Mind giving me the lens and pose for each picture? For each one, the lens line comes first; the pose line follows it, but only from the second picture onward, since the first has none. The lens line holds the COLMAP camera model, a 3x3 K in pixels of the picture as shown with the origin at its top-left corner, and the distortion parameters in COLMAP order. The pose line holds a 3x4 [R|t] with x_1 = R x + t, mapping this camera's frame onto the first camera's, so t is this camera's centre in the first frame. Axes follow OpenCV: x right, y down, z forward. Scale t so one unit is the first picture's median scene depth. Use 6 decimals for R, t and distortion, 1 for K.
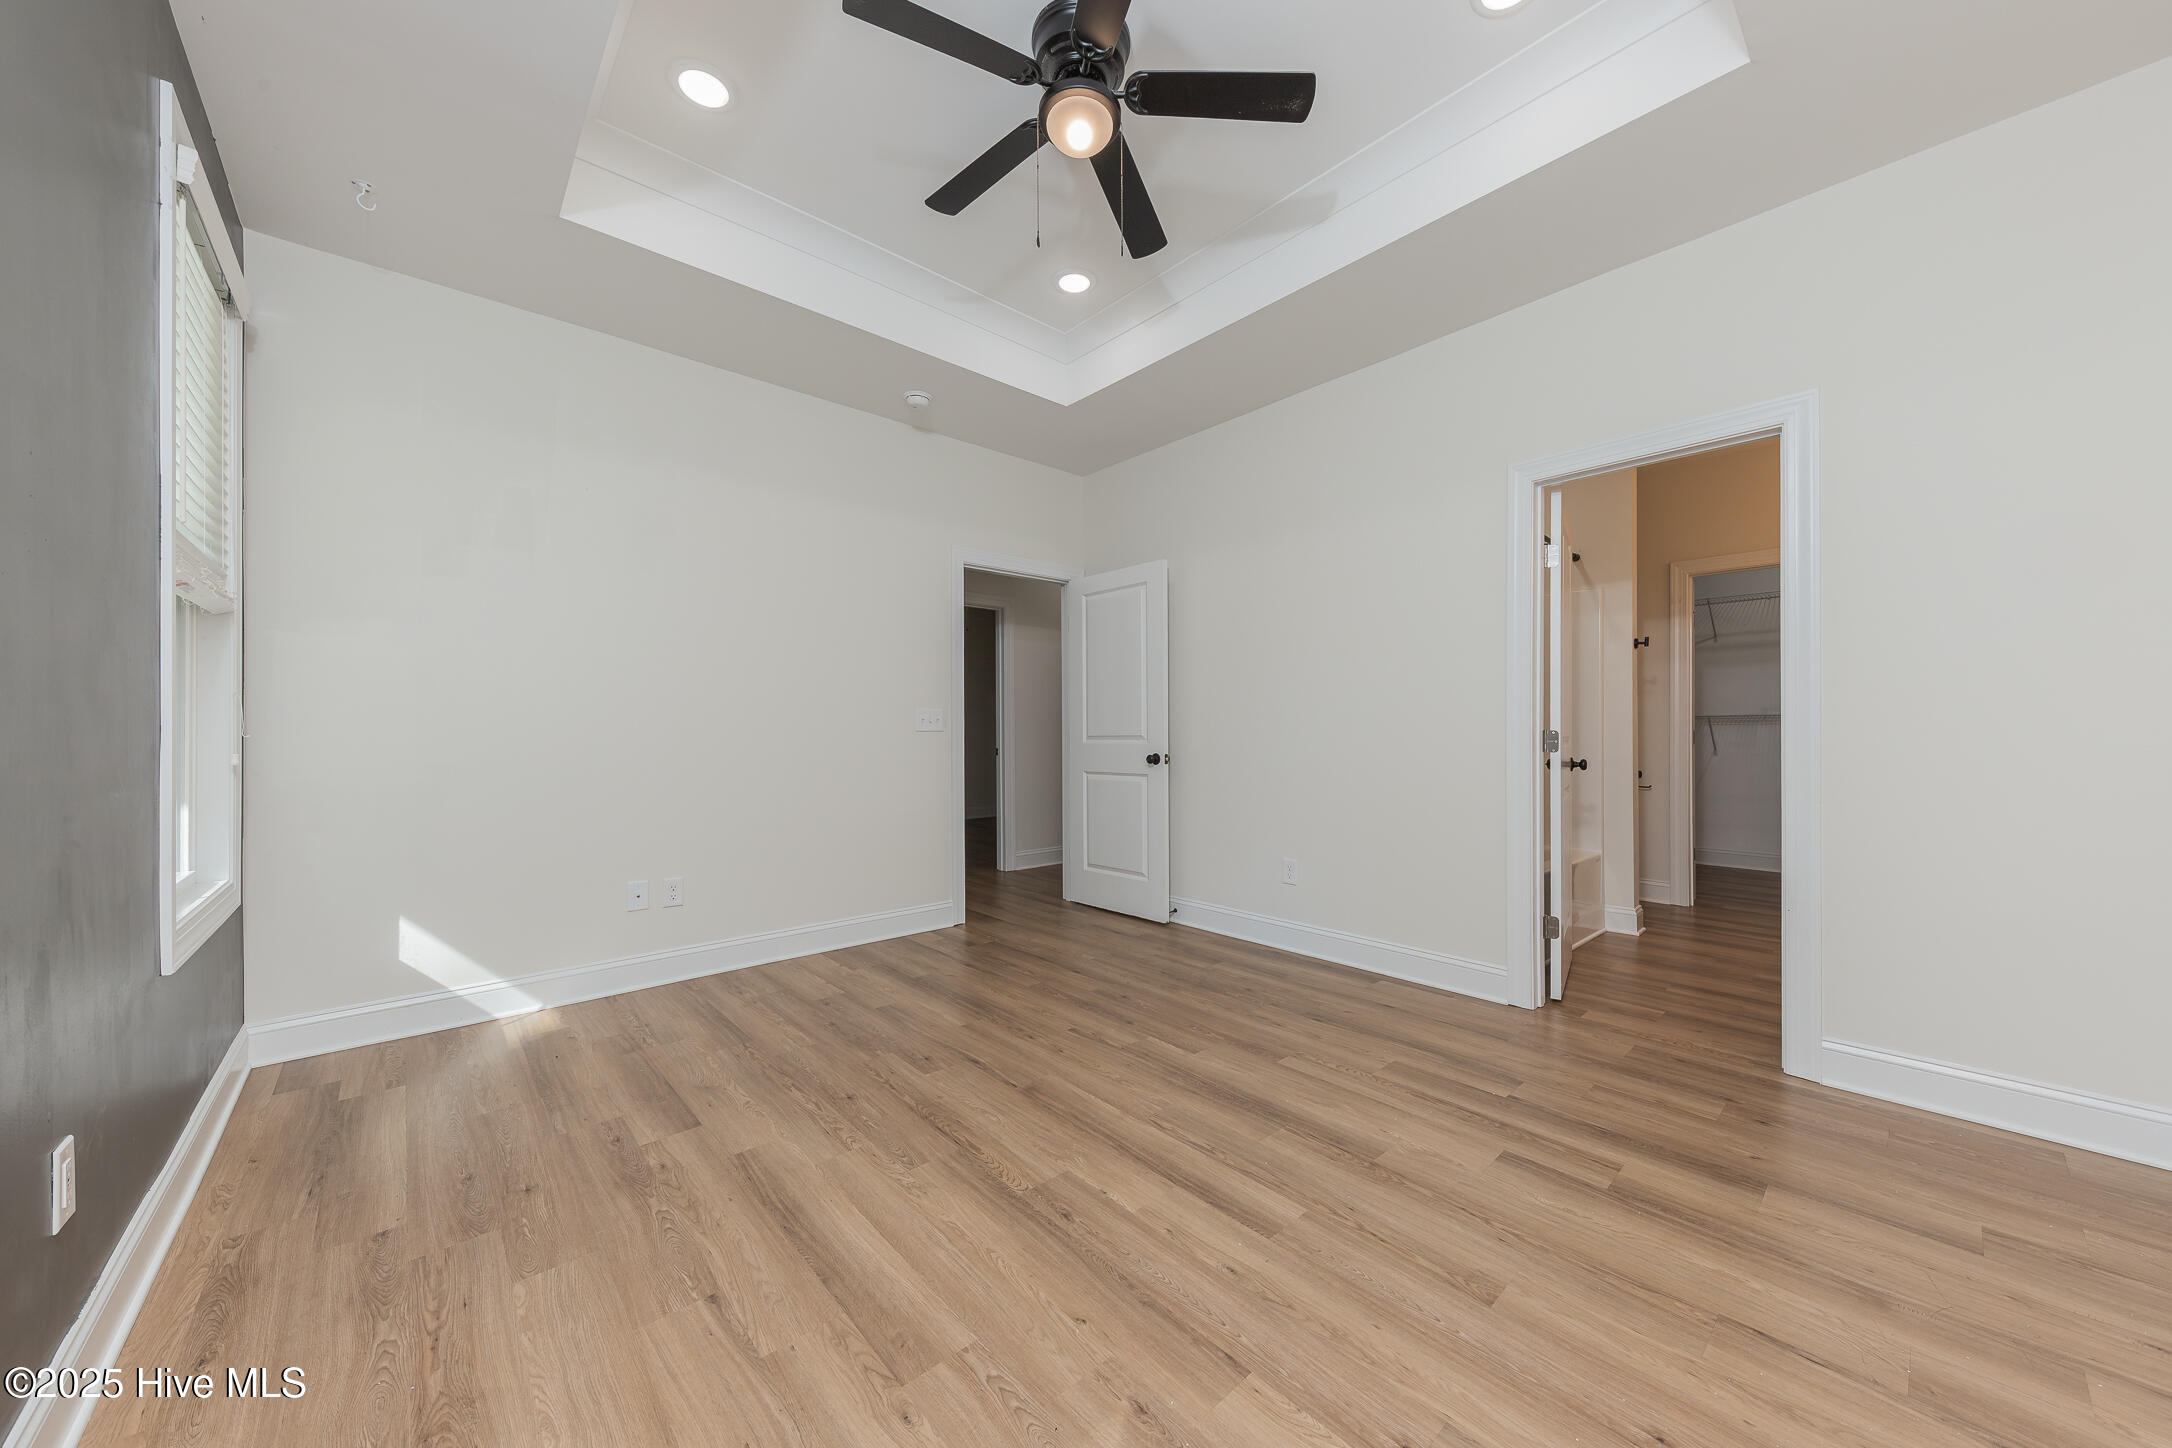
lens RADIAL K [[774.2, 0, 1116.9], [0, 774.2, 742.2], [0, 0, 1]] dist [0.009719, -0.002524]
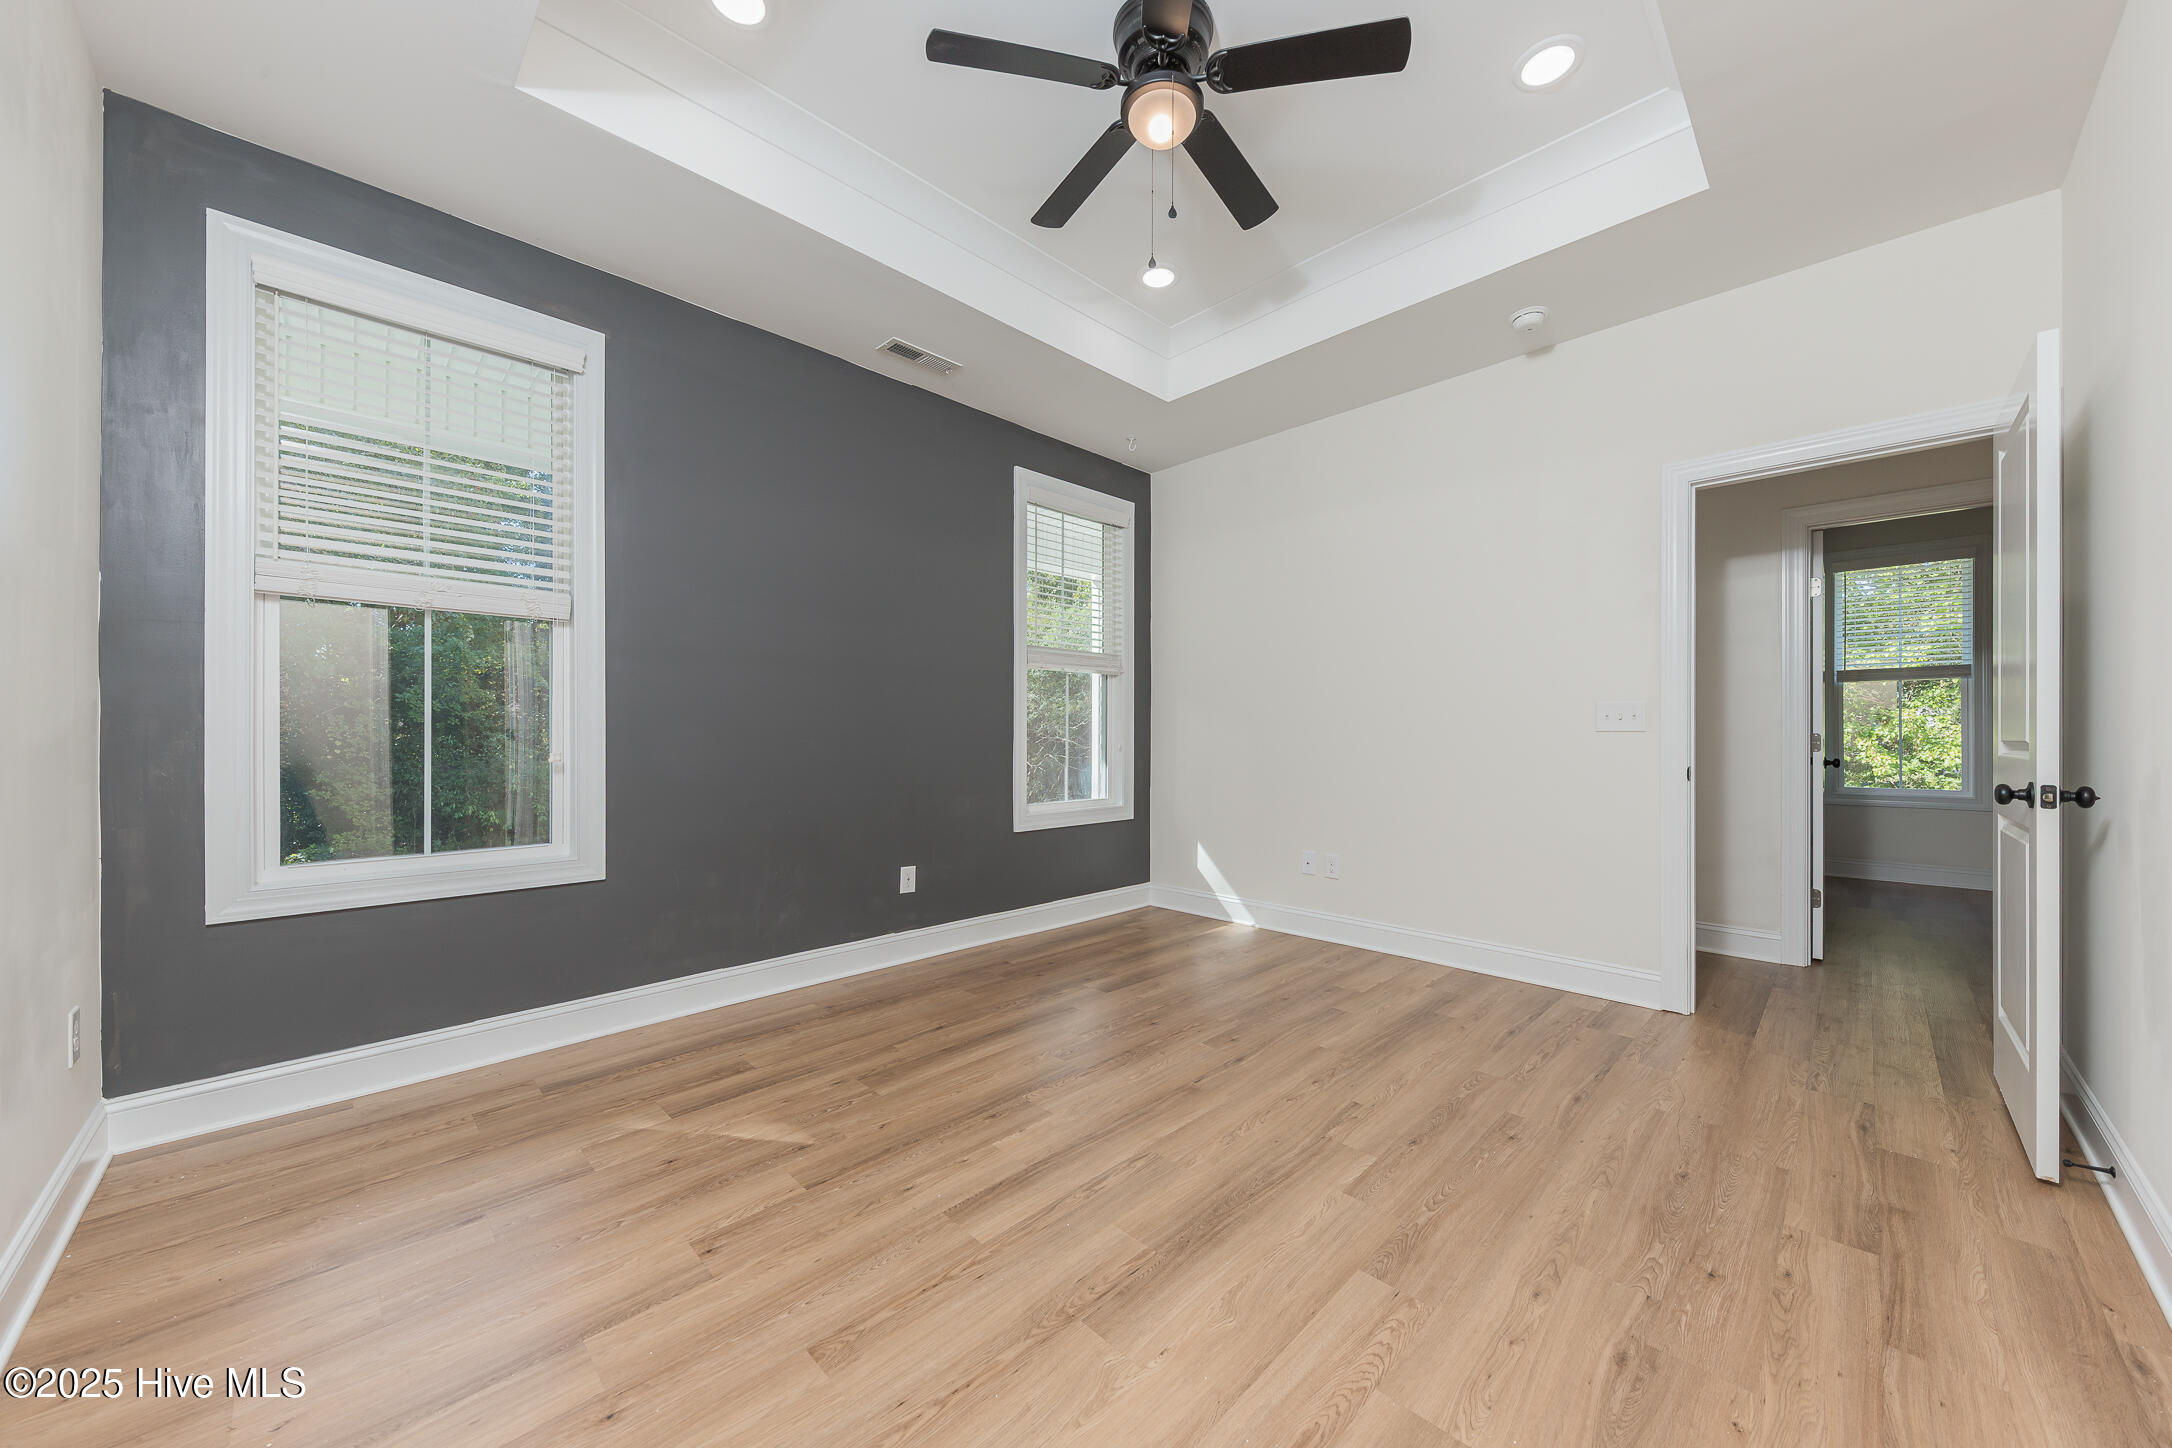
lens RADIAL K [[774.2, 0, 1079.0], [0, 774.2, 729.5], [0, 0, 1]] dist [0.009719, -0.002524]
pose [[0.026650, 0.001087, -0.999644, 0.826679], [-0.015565, 0.999879, 0.000673, -0.022793], [0.999524, 0.015541, 0.026663, 0.743835]]
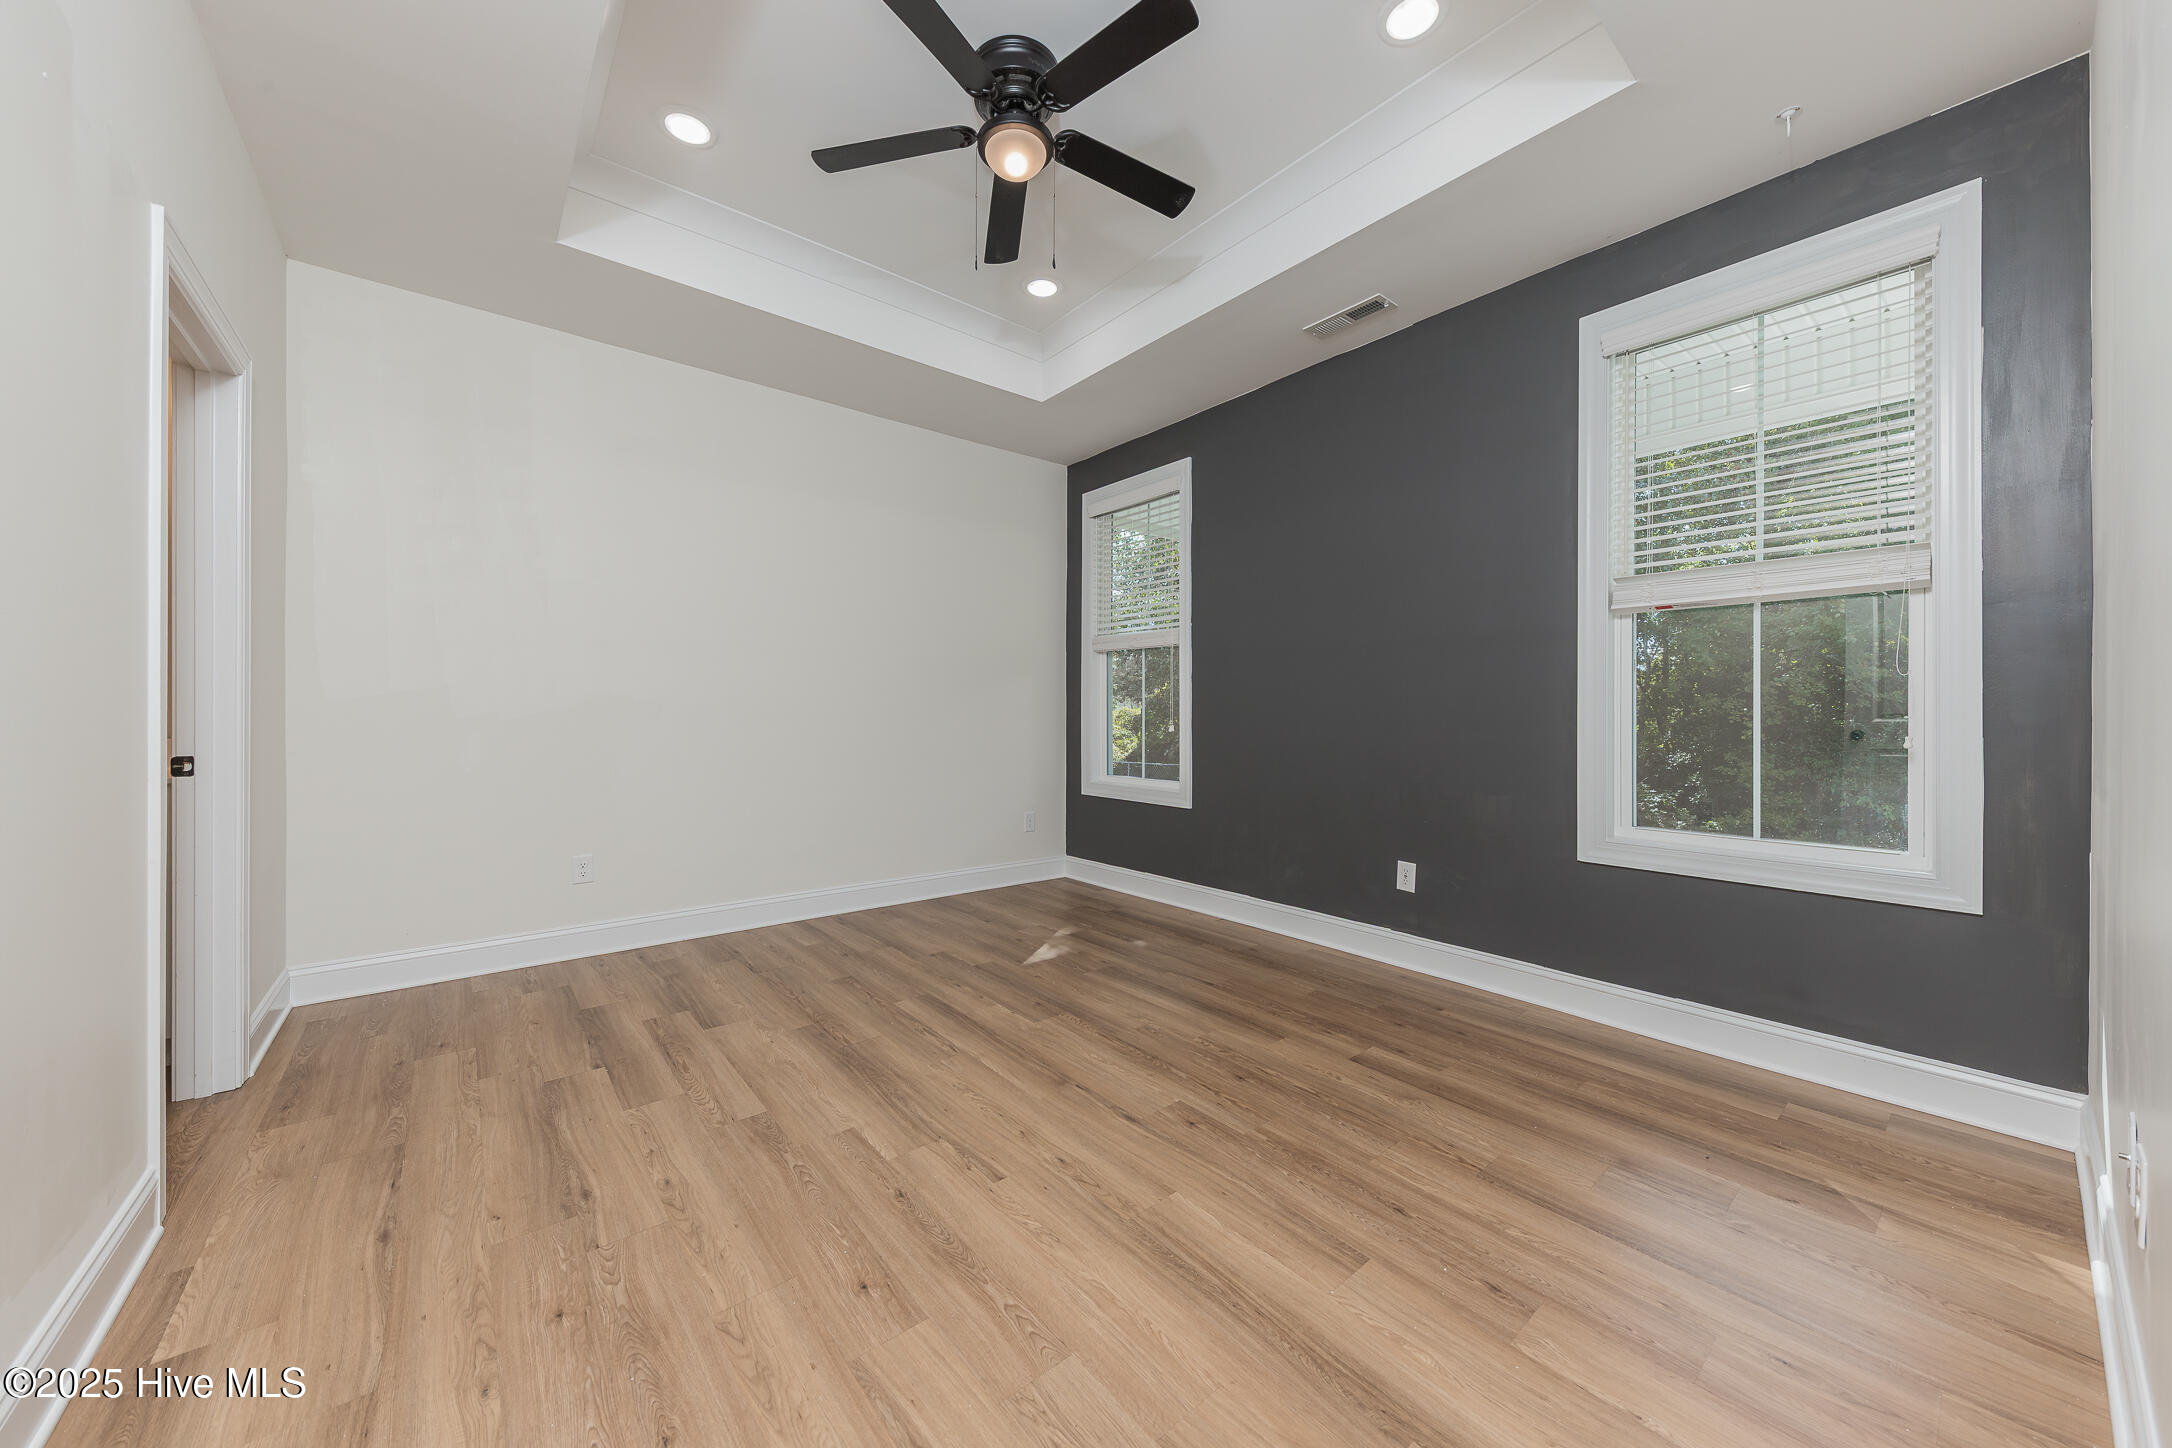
lens RADIAL K [[774.2, 0, 1081.1], [0, 774.2, 715.5], [0, 0, 1]] dist [0.009719, -0.002524]
pose [[-0.997027, 0.000295, 0.077047, -0.192029], [0.001574, 0.999862, 0.016536, -0.023863], [-0.077031, 0.016608, -0.996890, 1.784850]]
